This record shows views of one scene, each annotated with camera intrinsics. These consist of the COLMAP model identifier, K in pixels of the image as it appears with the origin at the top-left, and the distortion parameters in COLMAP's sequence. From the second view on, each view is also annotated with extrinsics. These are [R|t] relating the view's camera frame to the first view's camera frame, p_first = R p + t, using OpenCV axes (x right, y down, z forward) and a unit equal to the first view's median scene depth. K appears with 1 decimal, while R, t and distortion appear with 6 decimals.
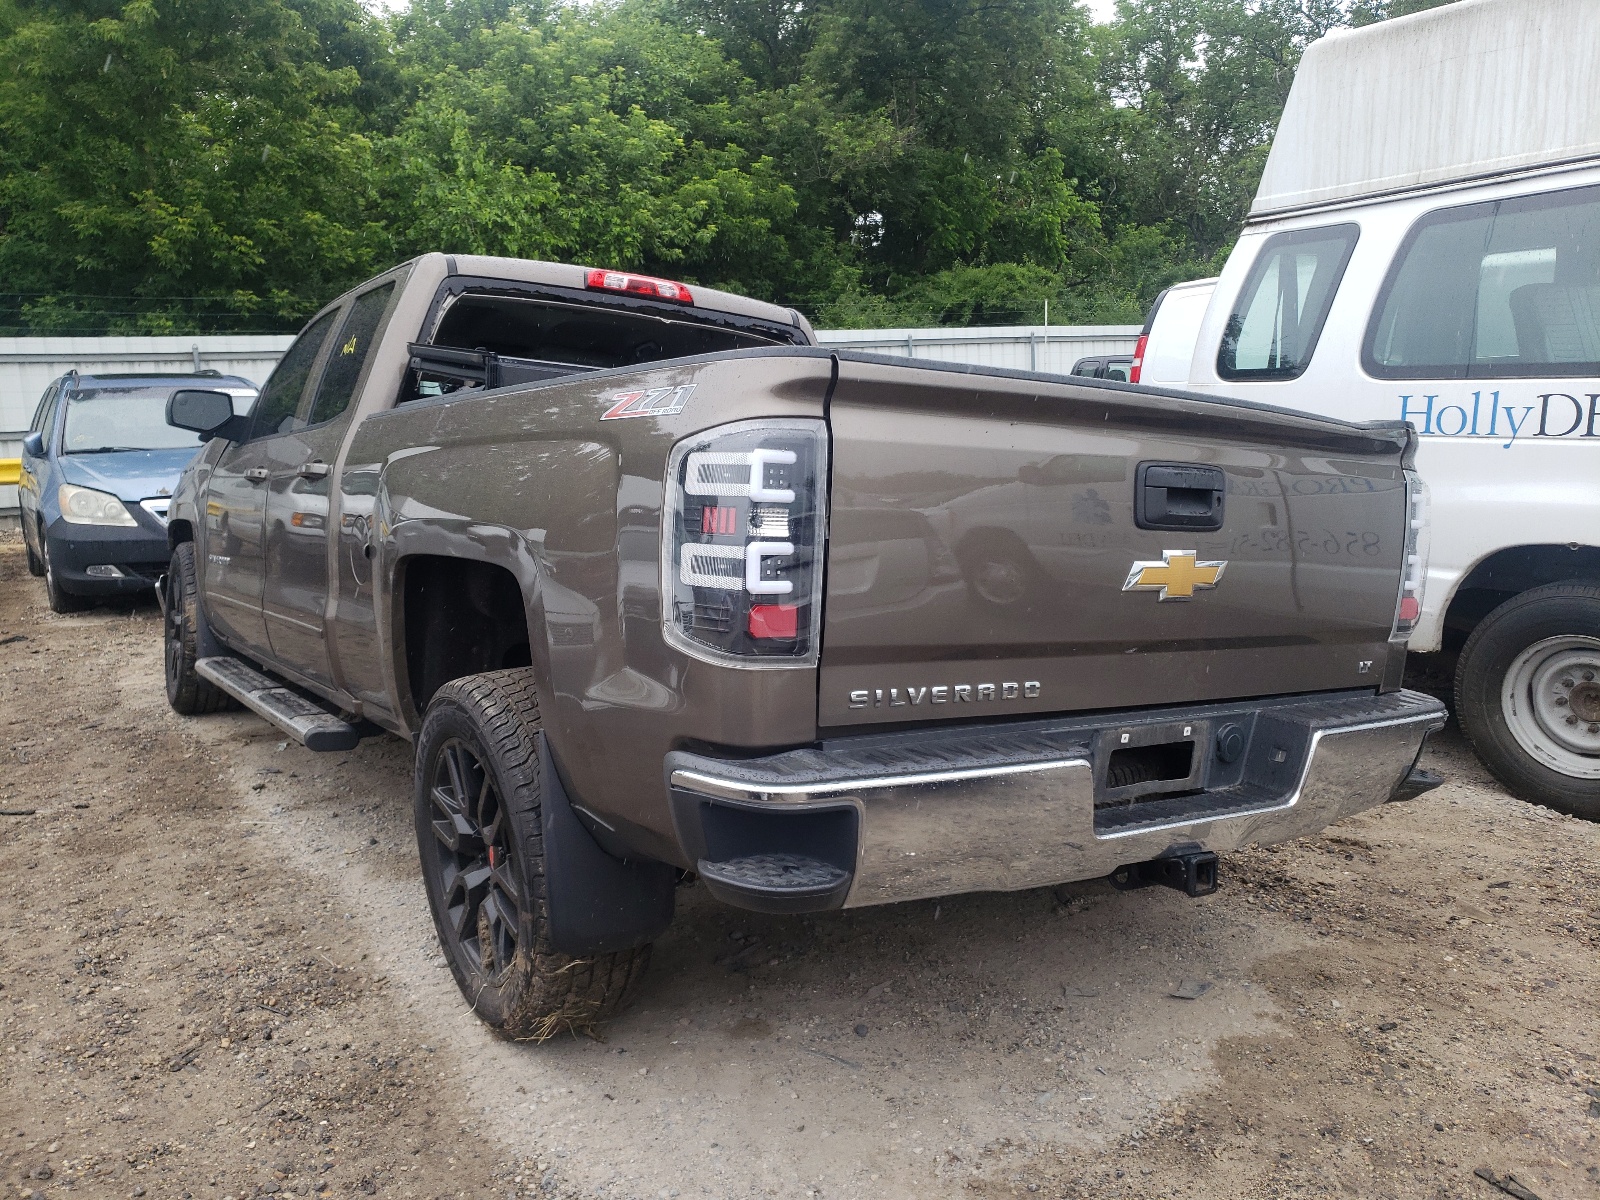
lens RADIAL K [[1282.4, 0, 752.8], [0, 1282.4, 600.6], [0, 0, 1]] dist [0.038249, 0.013150]
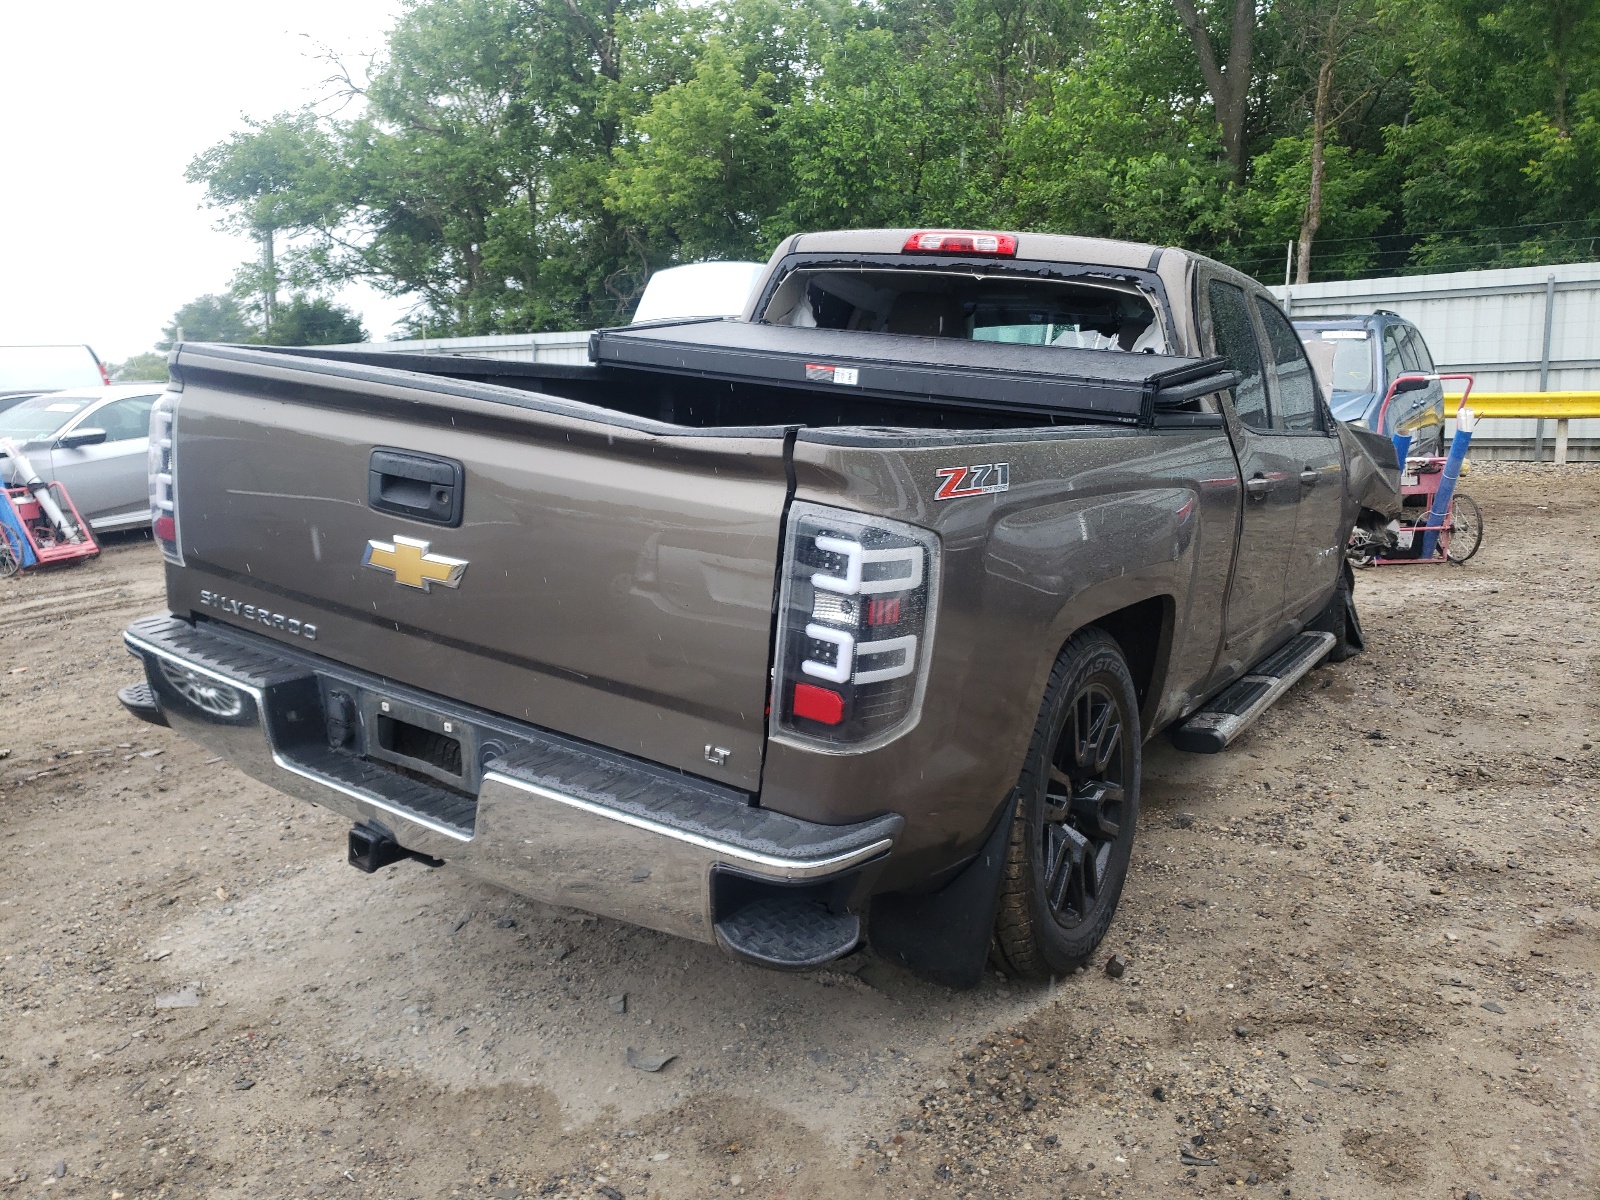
lens RADIAL K [[1271.3, 0, 800.0], [0, 1271.3, 600.0], [0, 0, 1]] dist [0.101412, -0.172191]
pose [[0.356081, 0.182012, -0.916557, 1.029211], [-0.128695, 0.981053, 0.144822, -0.132597], [0.925550, 0.066388, 0.372759, 0.692437]]
